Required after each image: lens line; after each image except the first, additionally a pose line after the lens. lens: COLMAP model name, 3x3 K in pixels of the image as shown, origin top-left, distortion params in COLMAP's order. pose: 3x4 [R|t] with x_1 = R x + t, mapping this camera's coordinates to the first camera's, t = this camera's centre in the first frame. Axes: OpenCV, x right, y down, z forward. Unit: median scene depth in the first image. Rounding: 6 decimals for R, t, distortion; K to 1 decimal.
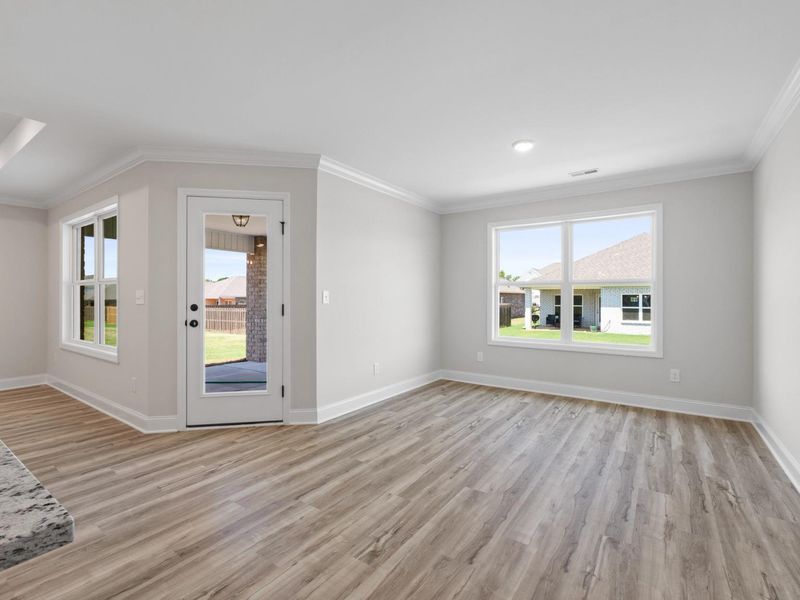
lens RADIAL K [[381.1, 0, 401.9], [0, 381.1, 296.3], [0, 0, 1]] dist [-0.010415, 0.001831]
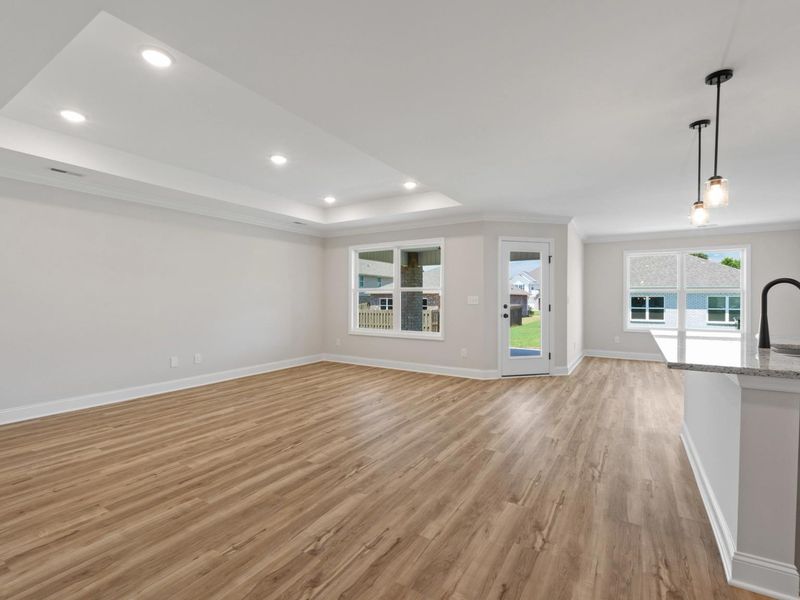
lens RADIAL K [[381.1, 0, 397.6], [0, 381.1, 301.1], [0, 0, 1]] dist [-0.010415, 0.001831]
pose [[0.998051, 0.003950, 0.062272, -1.404504], [-0.004675, 0.999923, 0.011501, -0.015190], [-0.062221, -0.011770, 0.997993, -0.831396]]
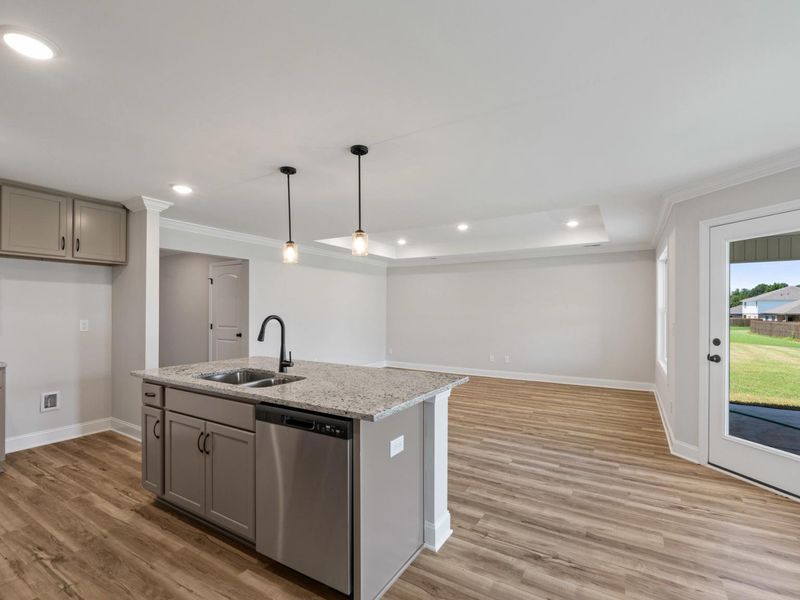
lens RADIAL K [[381.1, 0, 392.5], [0, 381.1, 306.3], [0, 0, 1]] dist [-0.010415, 0.001831]
pose [[0.054923, -0.007875, -0.998460, 0.449819], [0.001781, 0.999968, -0.007789, -0.067771], [0.998489, -0.001350, 0.054935, 0.163452]]
